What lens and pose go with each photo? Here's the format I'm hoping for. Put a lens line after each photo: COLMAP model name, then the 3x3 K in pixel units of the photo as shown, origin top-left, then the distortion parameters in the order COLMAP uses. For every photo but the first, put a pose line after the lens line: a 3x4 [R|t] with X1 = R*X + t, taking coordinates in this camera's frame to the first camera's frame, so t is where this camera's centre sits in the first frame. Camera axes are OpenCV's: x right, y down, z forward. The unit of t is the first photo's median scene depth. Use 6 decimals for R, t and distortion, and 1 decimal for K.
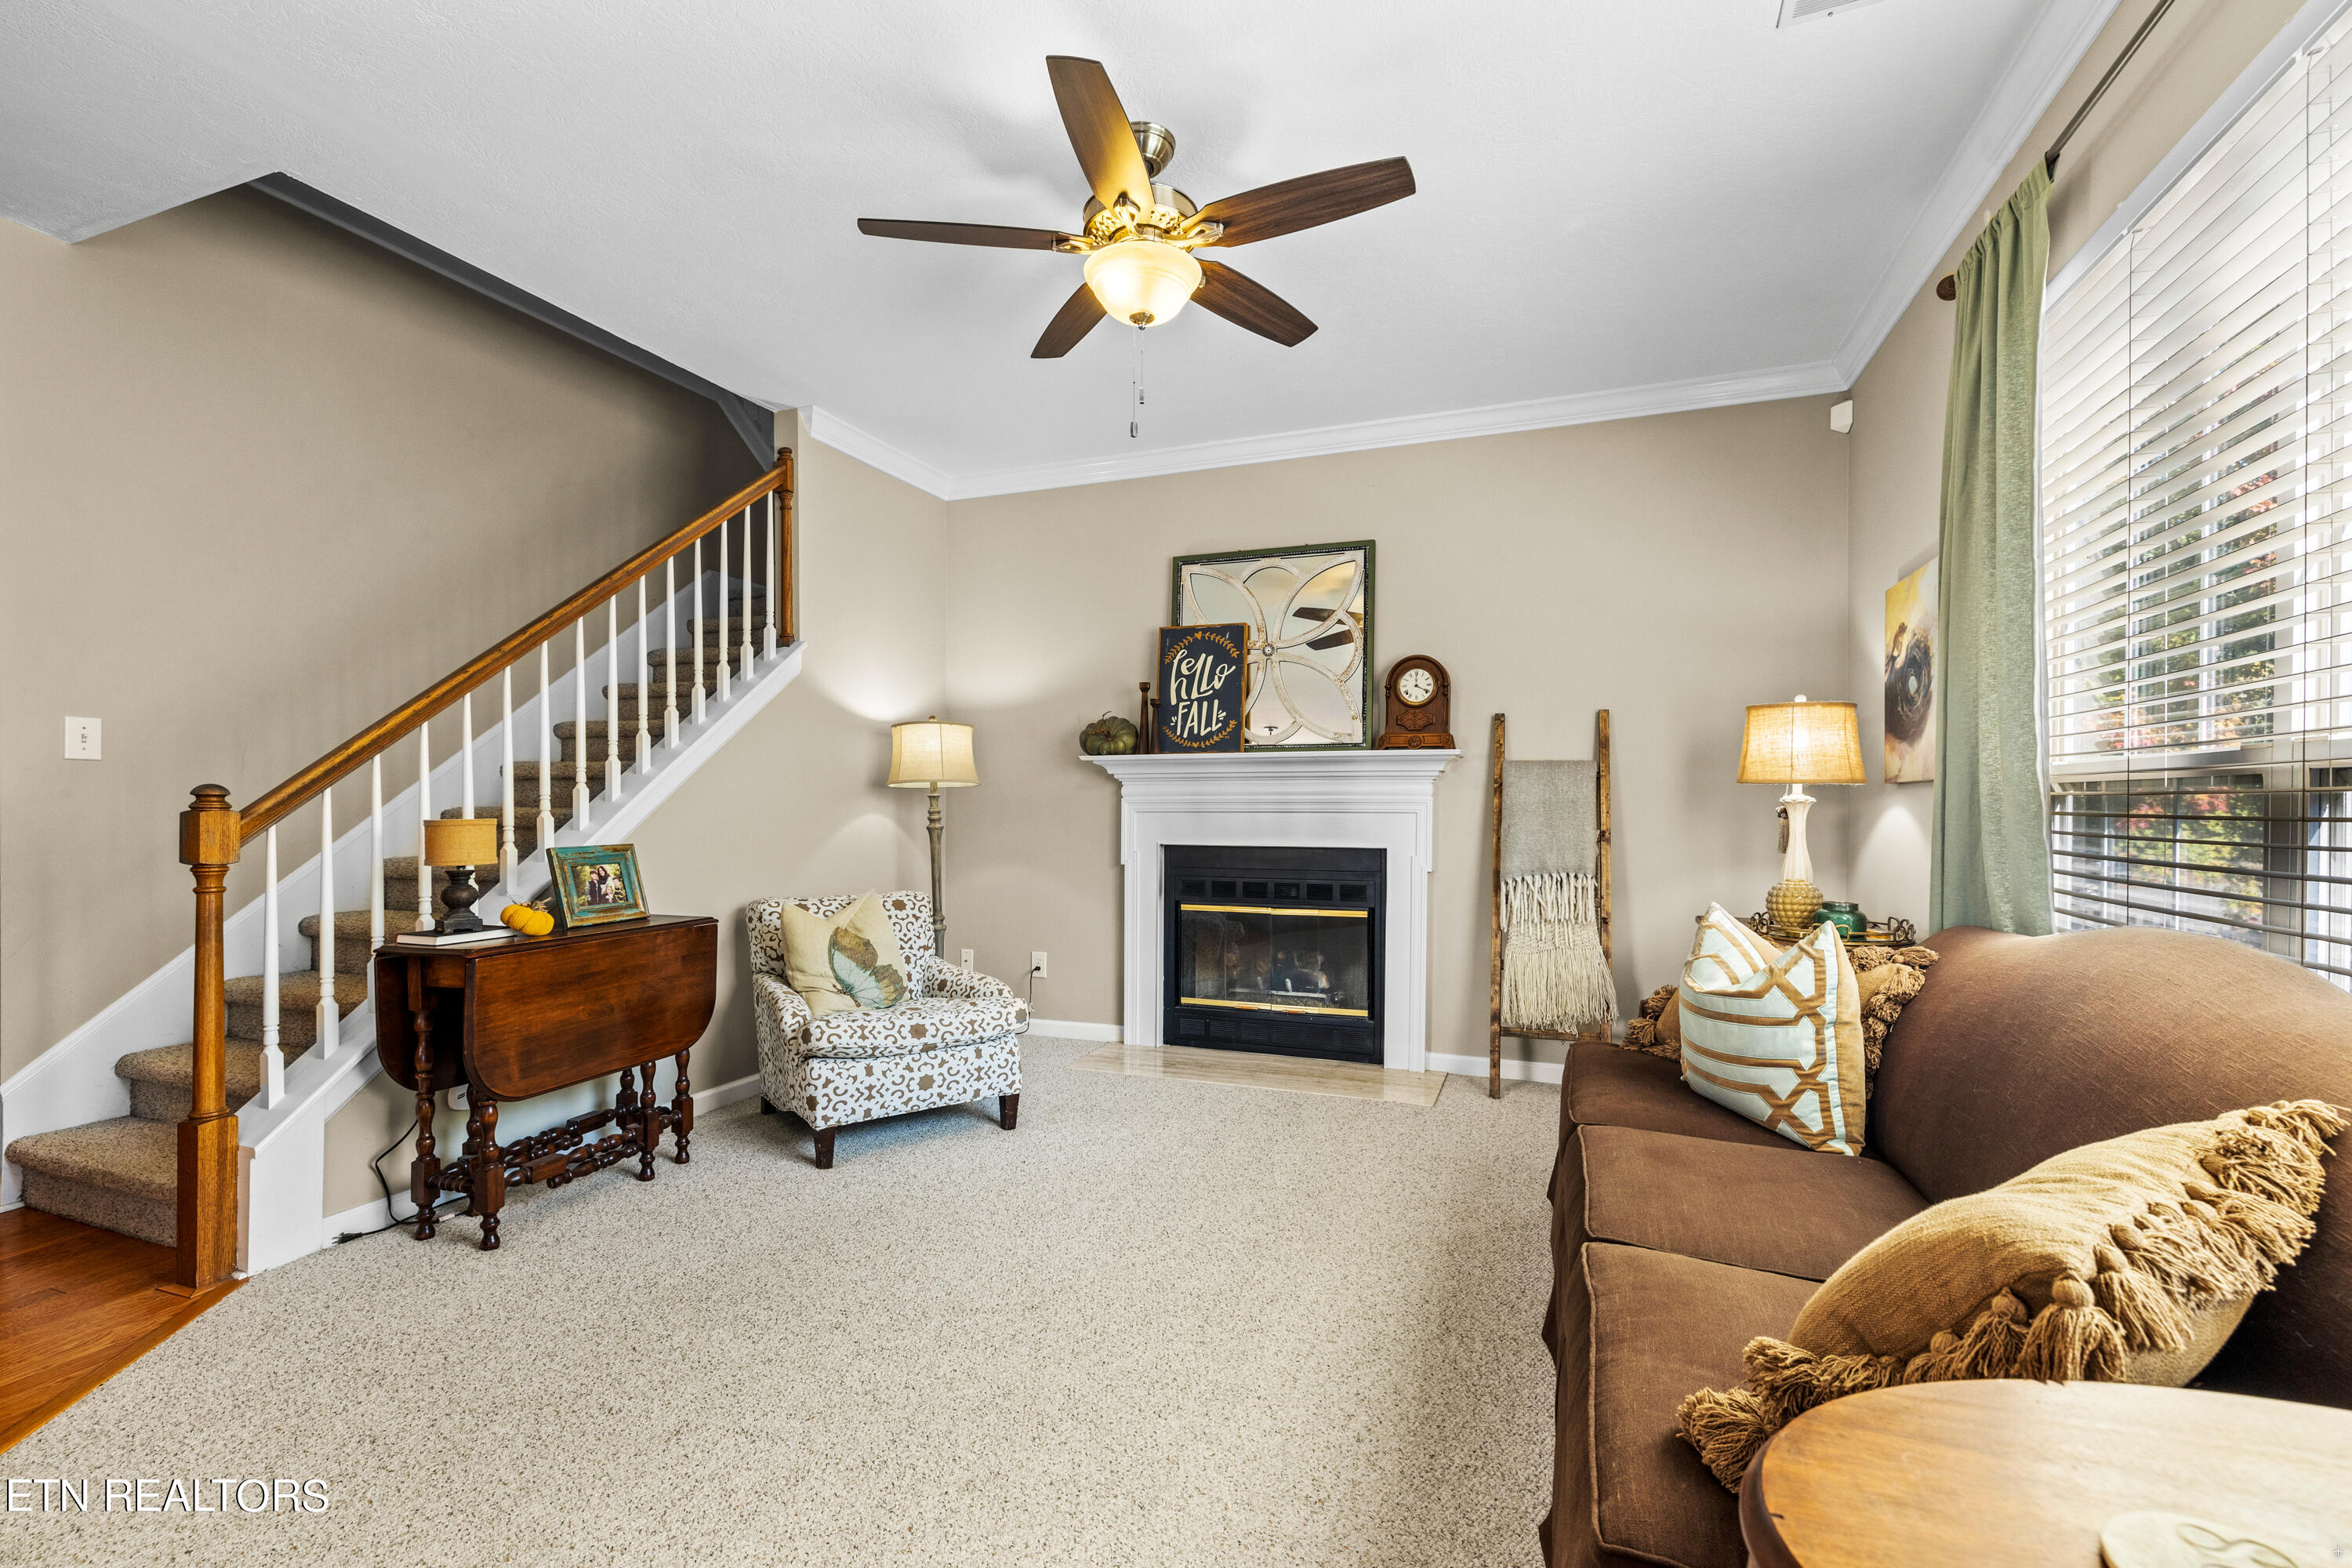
lens RADIAL K [[1008.9, 0, 1173.9], [0, 1008.9, 812.8], [0, 0, 1]] dist [-0.001178, -0.000155]
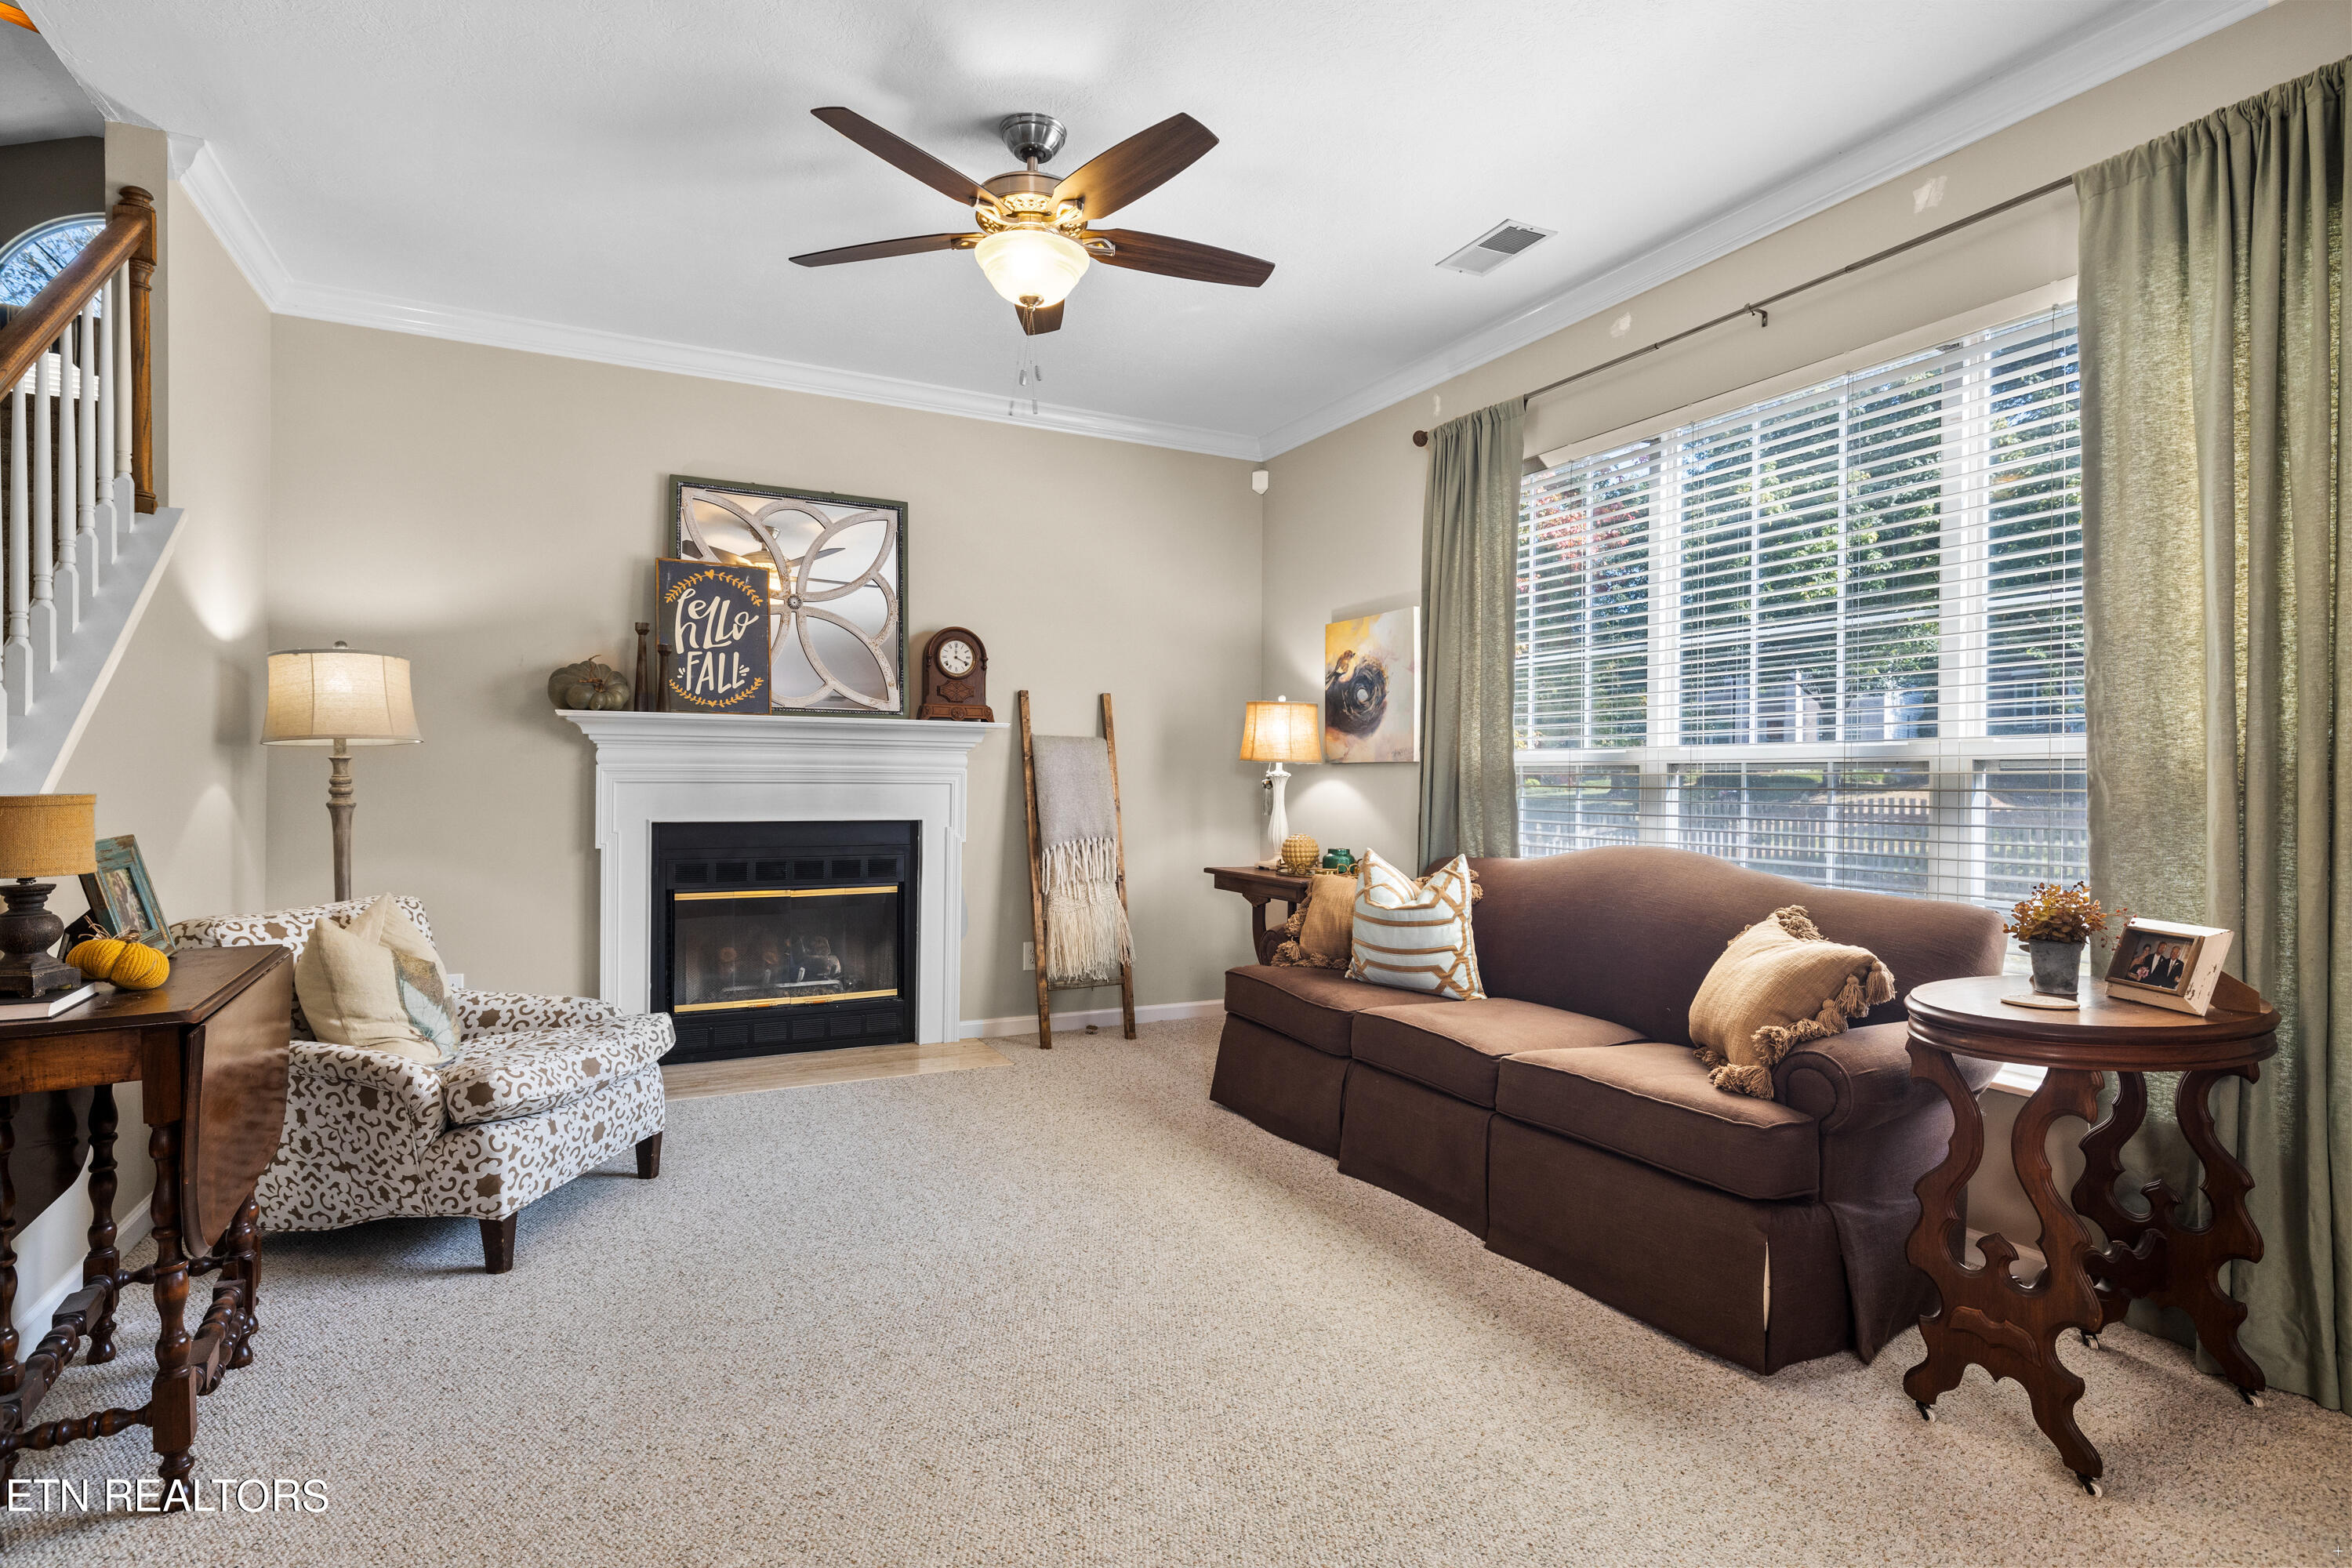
lens RADIAL K [[1168.2, 0, 1176.0], [0, 1168.2, 784.0], [0, 0, 1]] dist [-0.006029, -0.000872]
pose [[0.671899, 0.000902, 0.740642, -0.463586], [-0.001631, 0.999999, 0.000261, -0.000504], [-0.740641, -0.001384, 0.671900, 0.054237]]
